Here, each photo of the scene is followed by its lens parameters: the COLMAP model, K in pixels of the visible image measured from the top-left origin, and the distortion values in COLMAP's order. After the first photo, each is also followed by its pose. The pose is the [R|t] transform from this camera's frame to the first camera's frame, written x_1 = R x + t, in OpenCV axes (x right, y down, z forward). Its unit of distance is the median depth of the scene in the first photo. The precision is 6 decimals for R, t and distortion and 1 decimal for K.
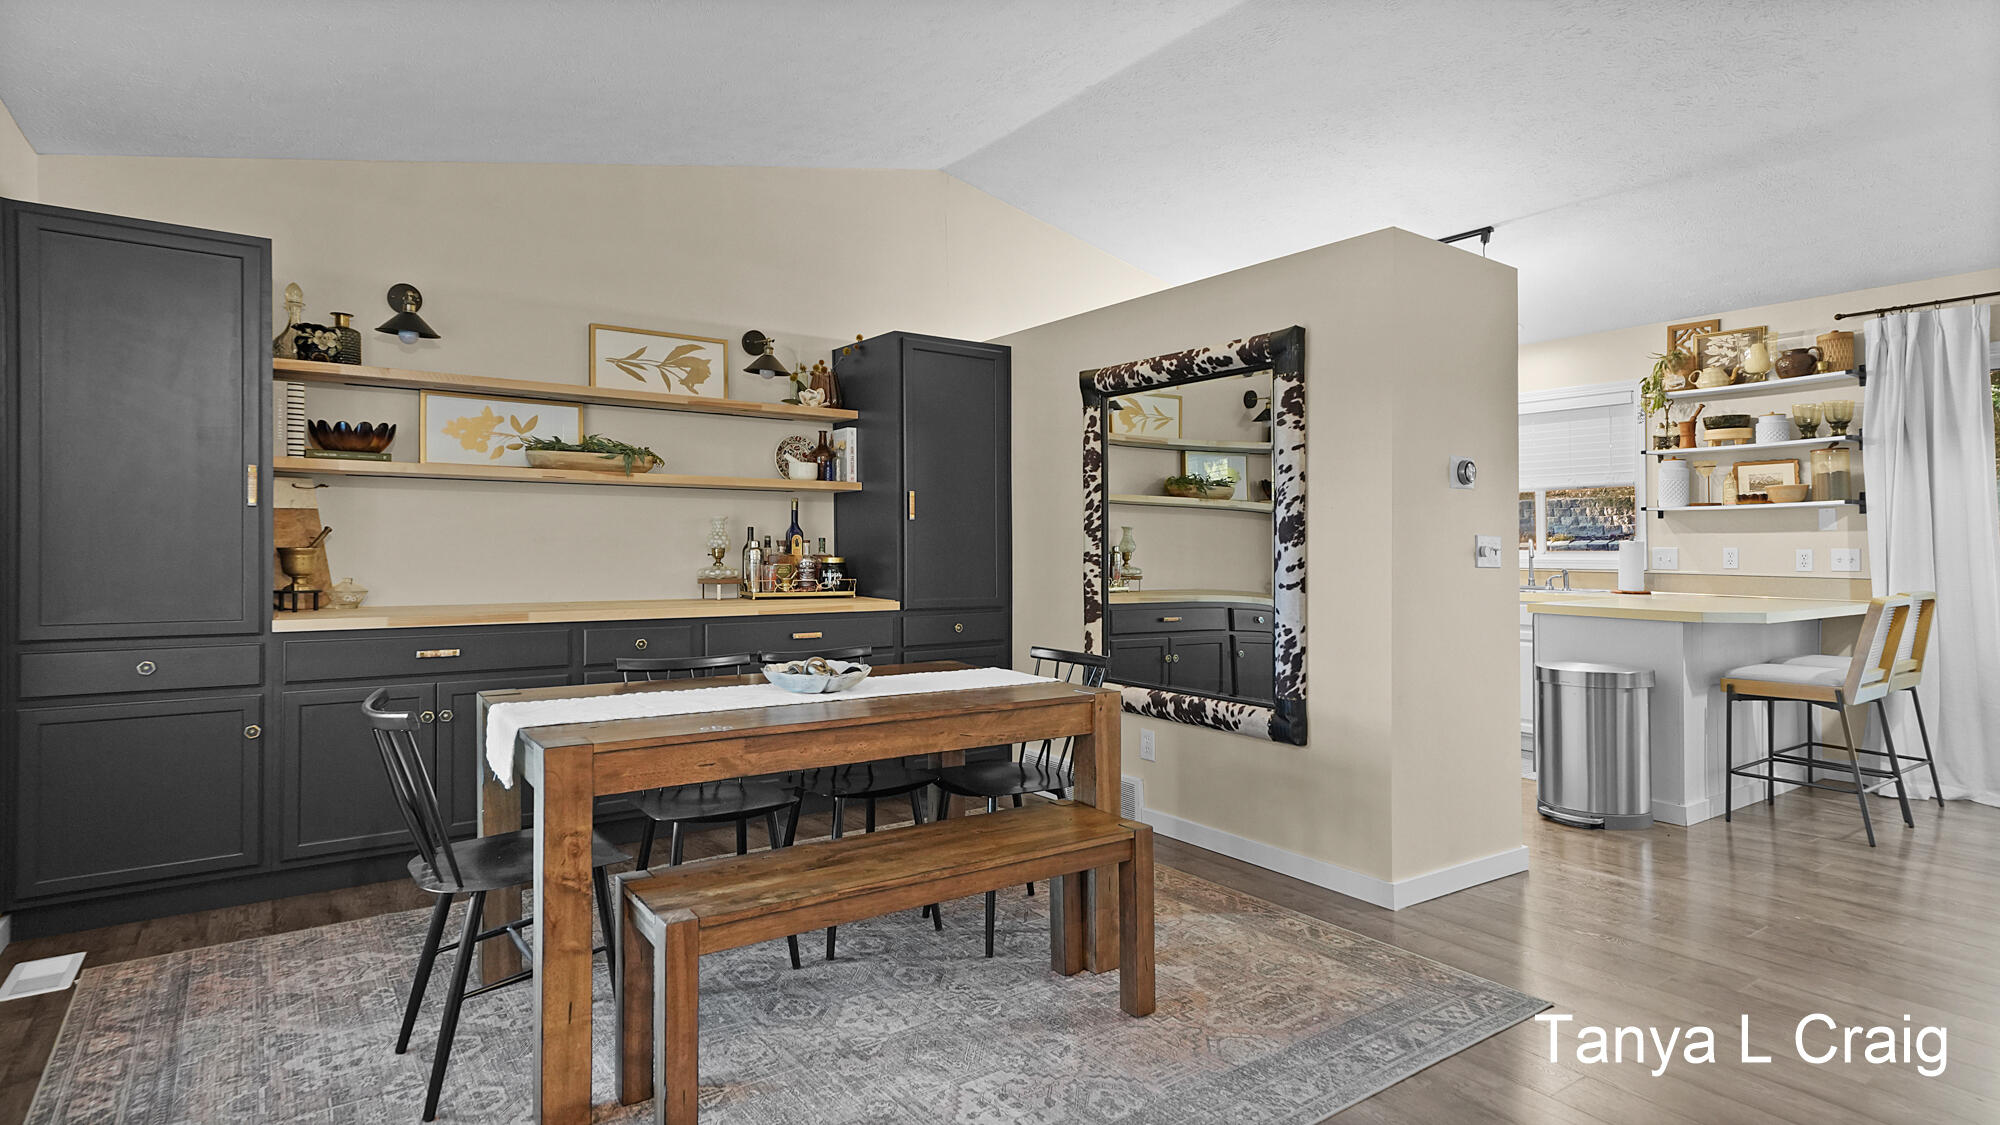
lens RADIAL K [[1014.9, 0, 996.7], [0, 1014.9, 534.6], [0, 0, 1]] dist [0.002753, 0.000718]
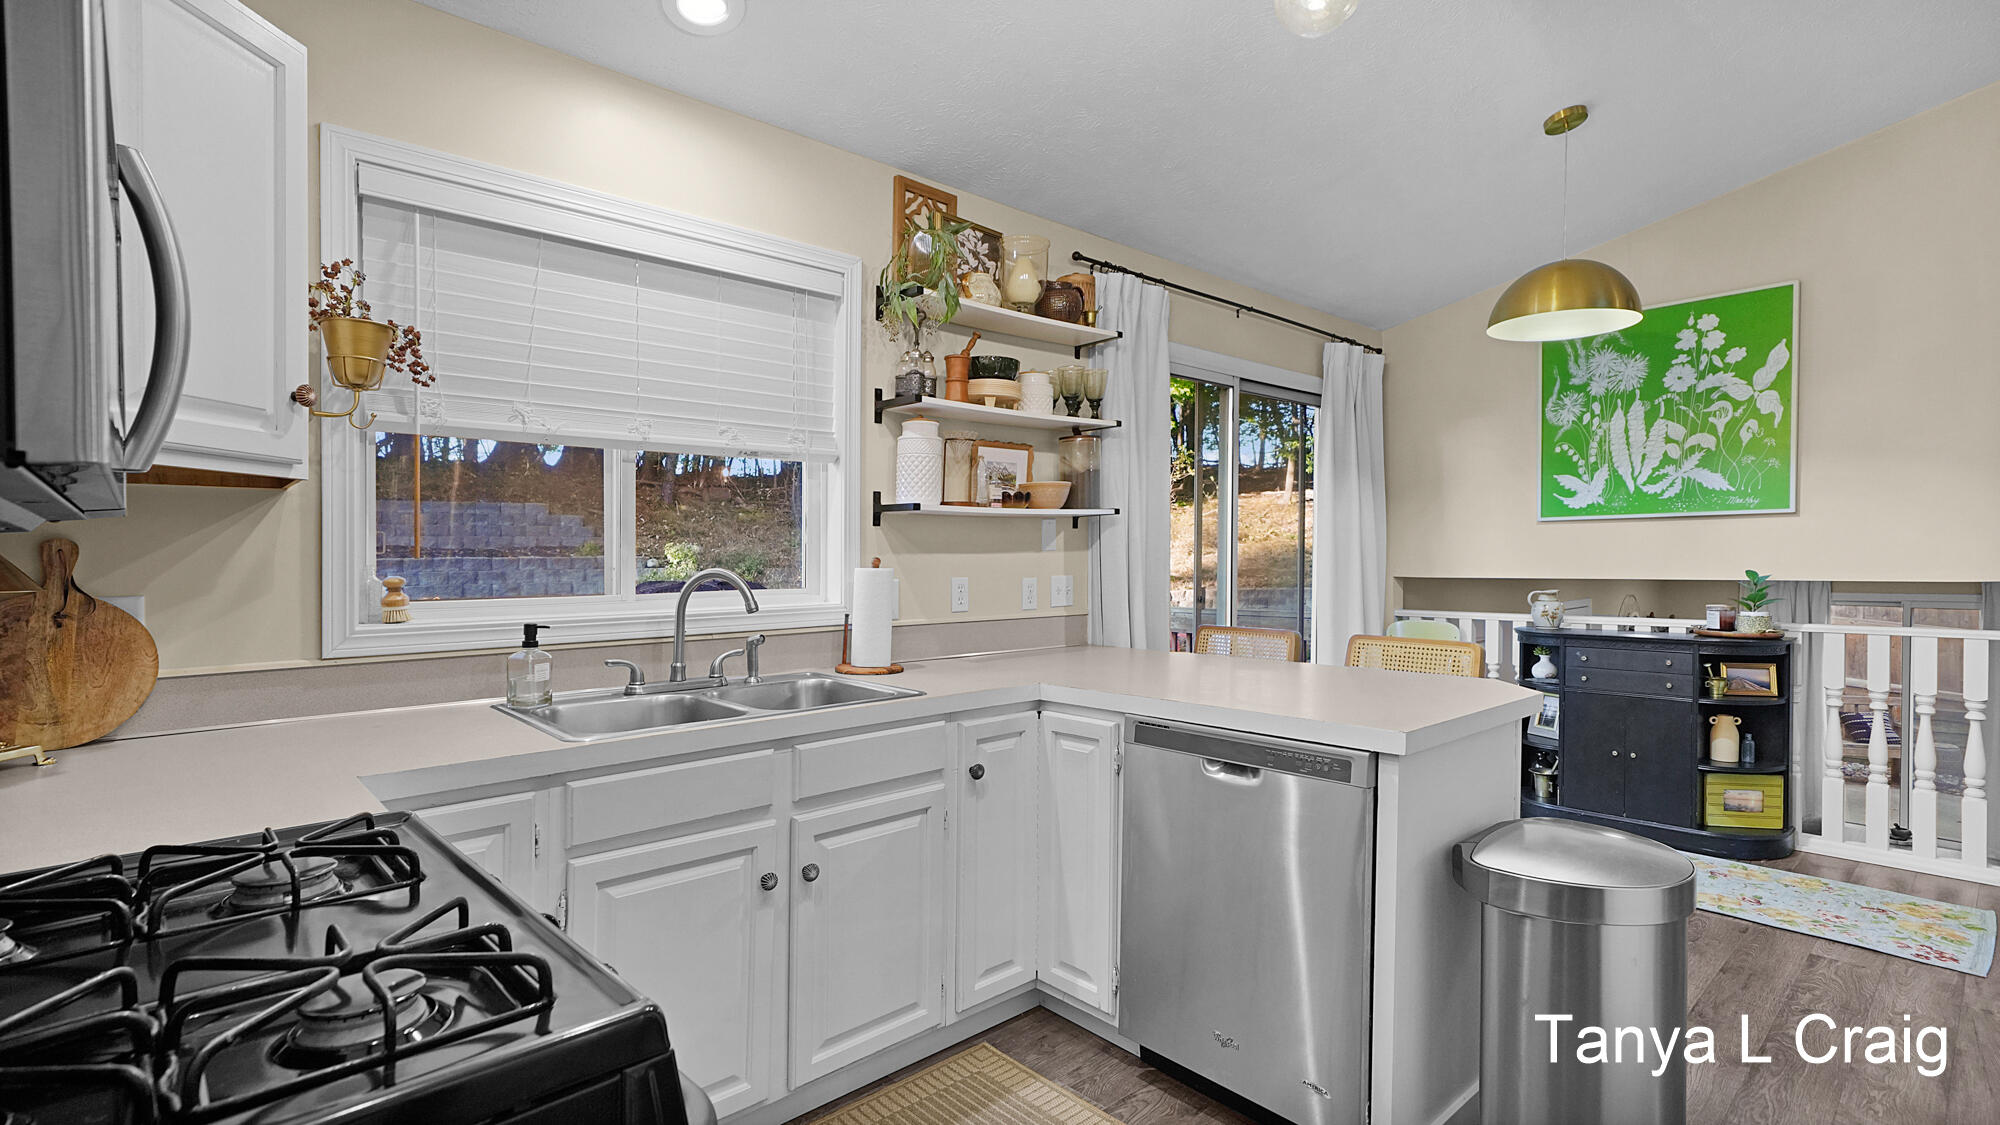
lens RADIAL K [[933.3, 0, 997.6], [0, 933.3, 582.3], [0, 0, 1]] dist [0.007799, 0.001265]
pose [[-0.128436, -0.023419, 0.991441, 0.165407], [0.000103, 0.999721, 0.023628, 0.002626], [-0.991718, 0.003137, -0.128397, 1.087218]]
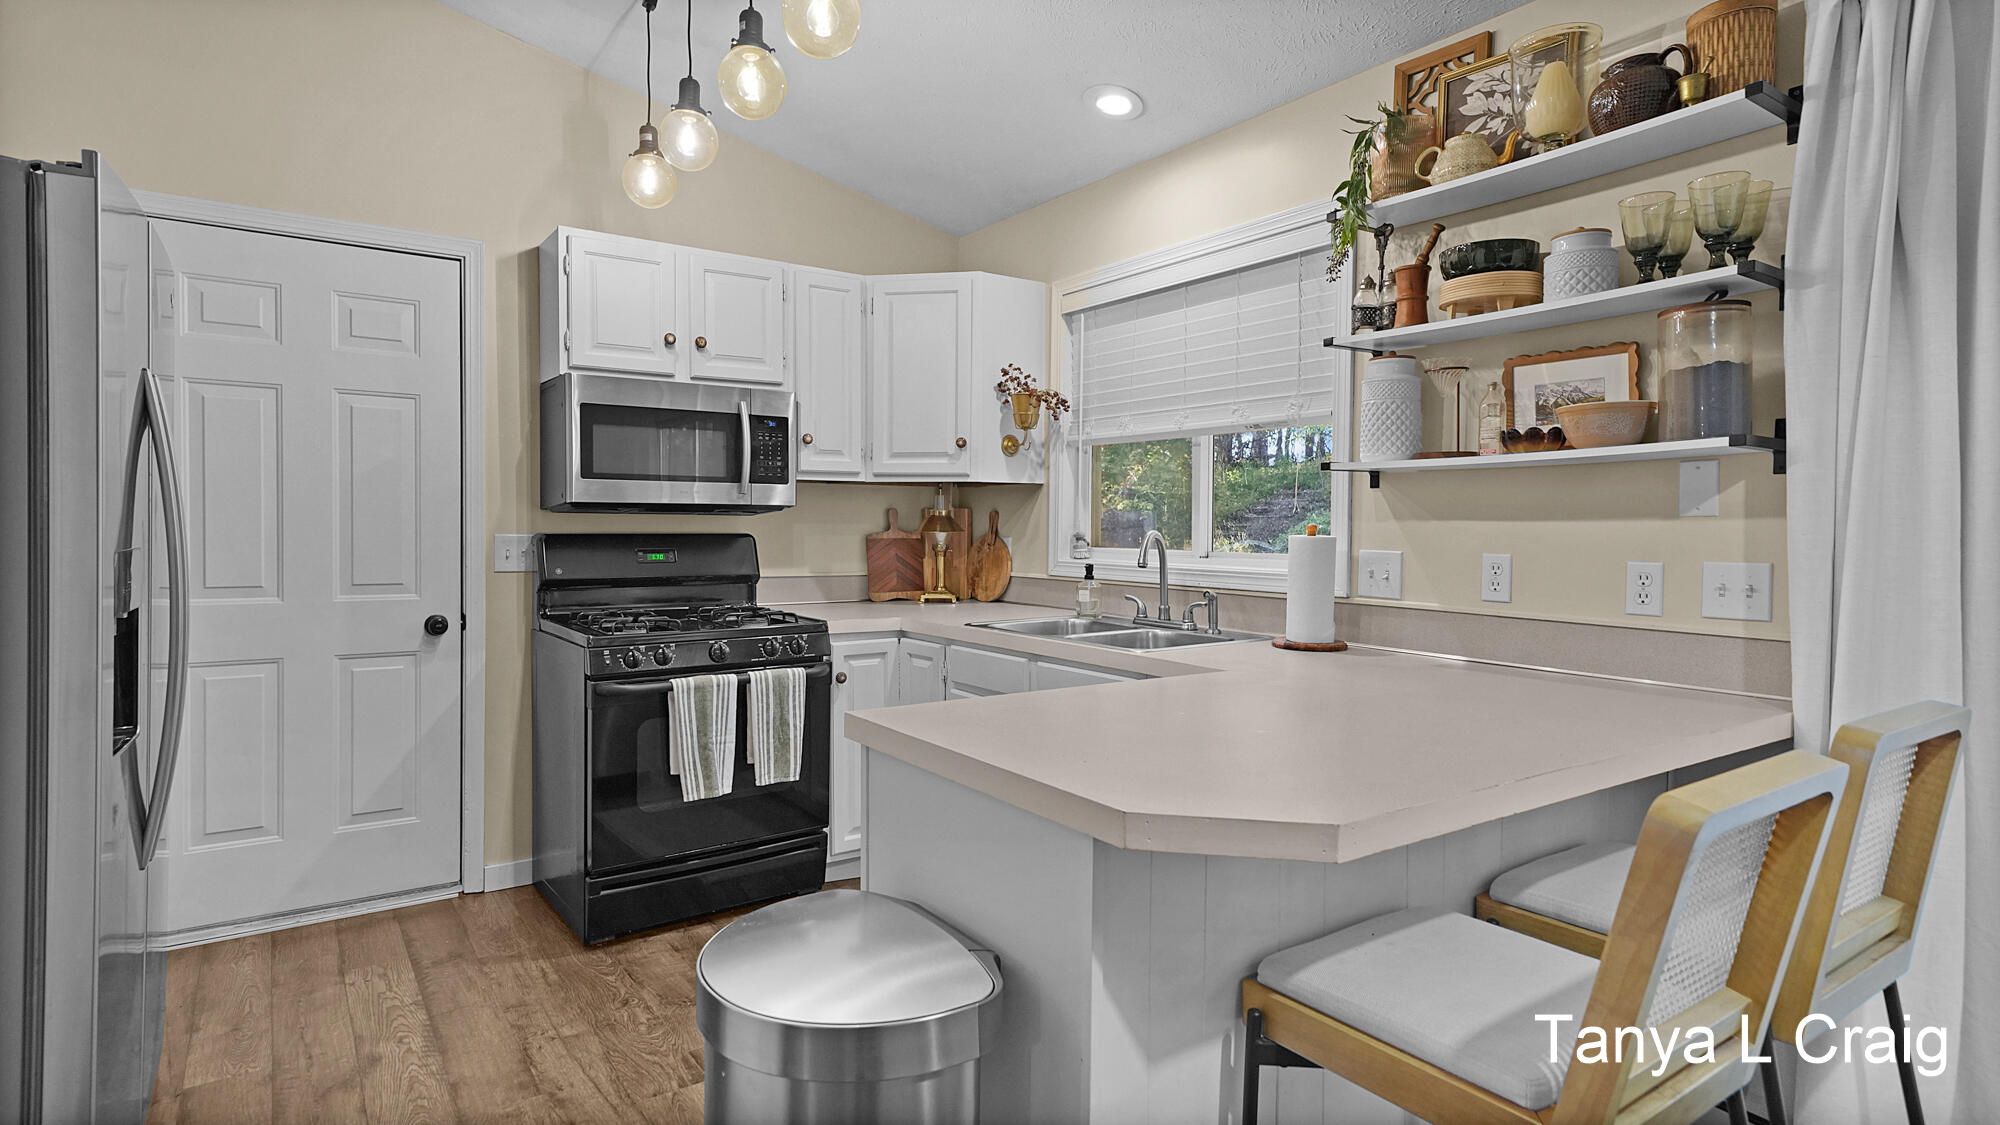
lens RADIAL K [[1010.8, 0, 1008.8], [0, 1010.8, 555.3], [0, 0, 1]] dist [0.003442, 0.000616]
pose [[0.999922, 0.007231, 0.010185, 0.521785], [-0.007658, 0.999065, 0.042541, -0.003593], [-0.009868, -0.042616, 0.999043, 0.580434]]
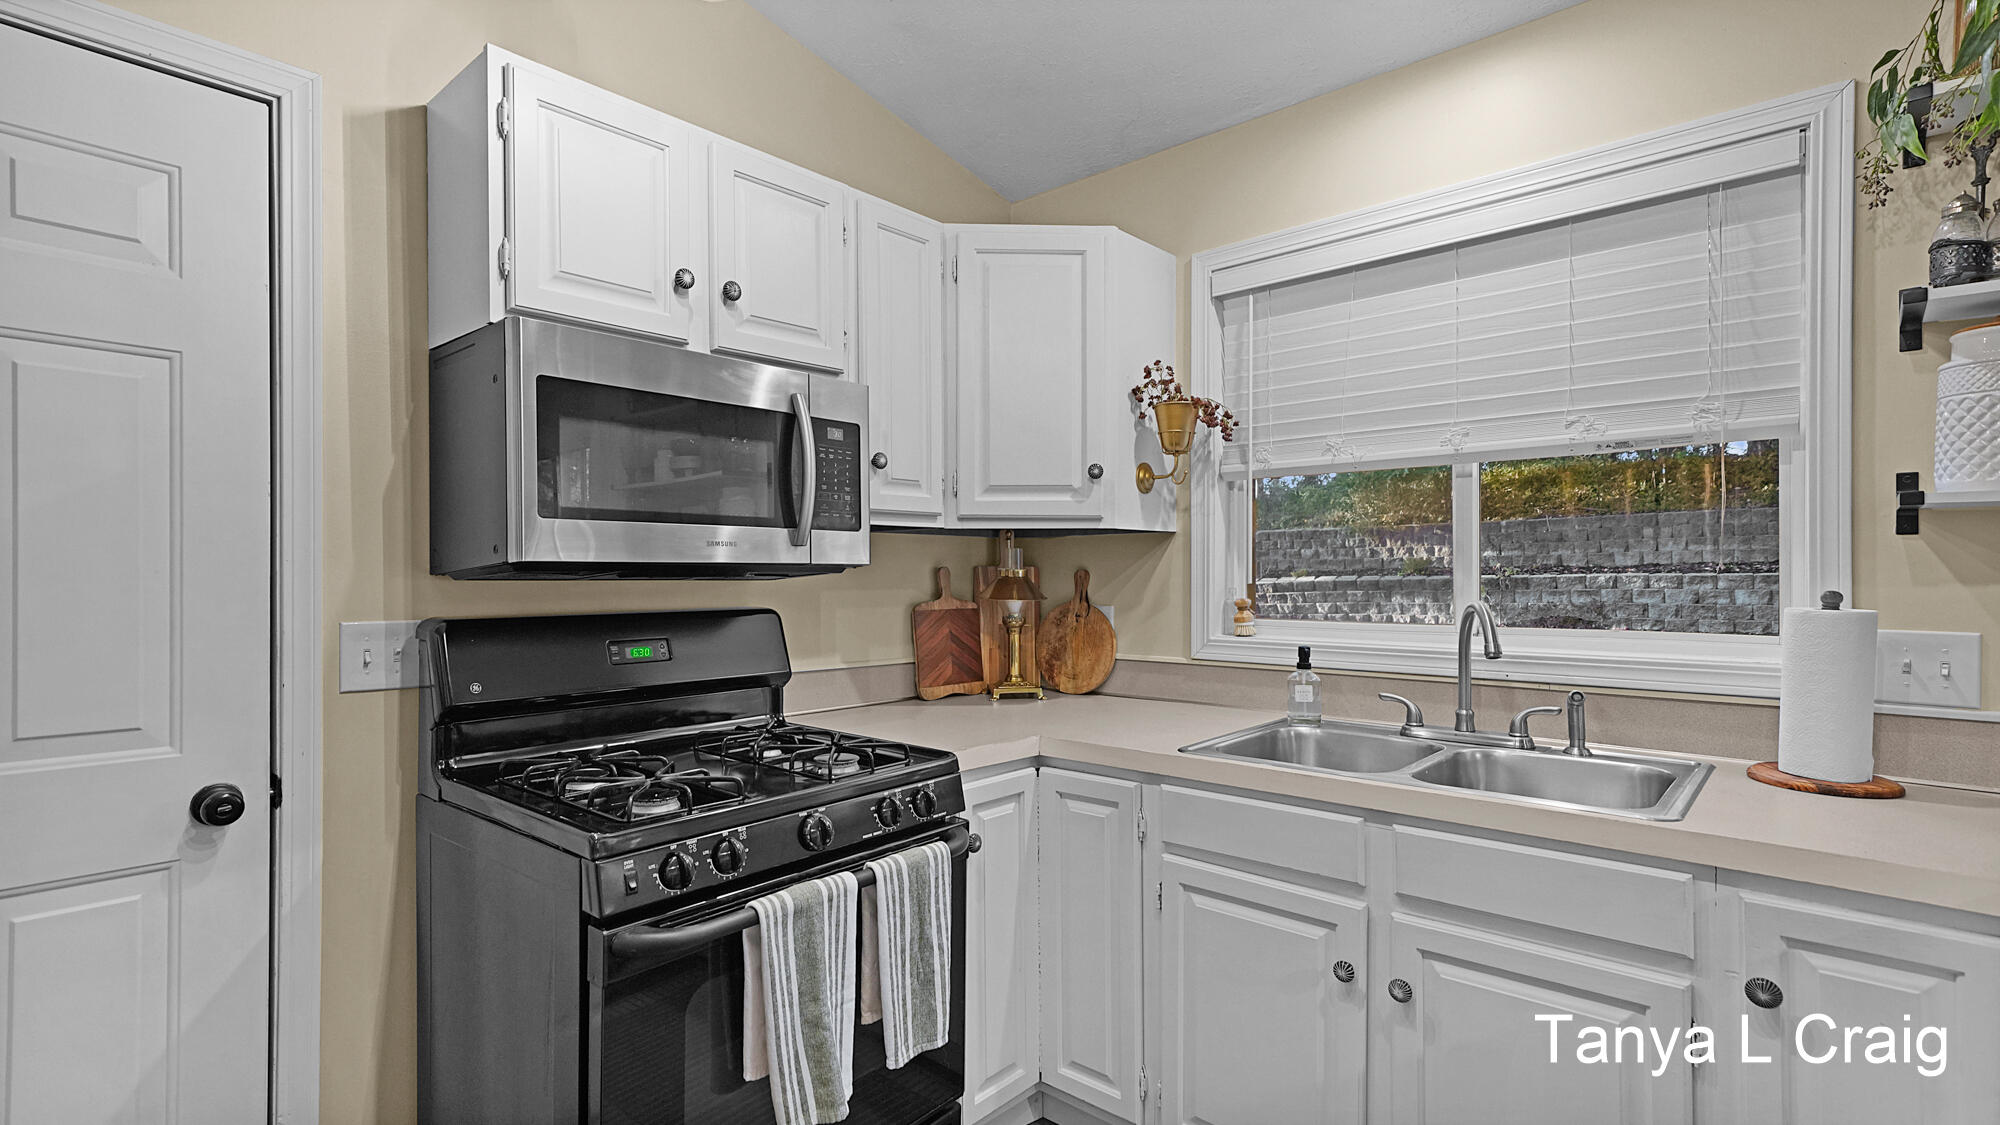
lens RADIAL K [[933.3, 0, 997.6], [0, 933.3, 582.3], [0, 0, 1]] dist [0.007799, 0.001265]
pose [[0.974202, -0.002408, 0.225663, 0.352725], [-0.001445, 0.999856, 0.016906, -0.006205], [-0.225671, -0.016796, 0.974059, 0.856410]]
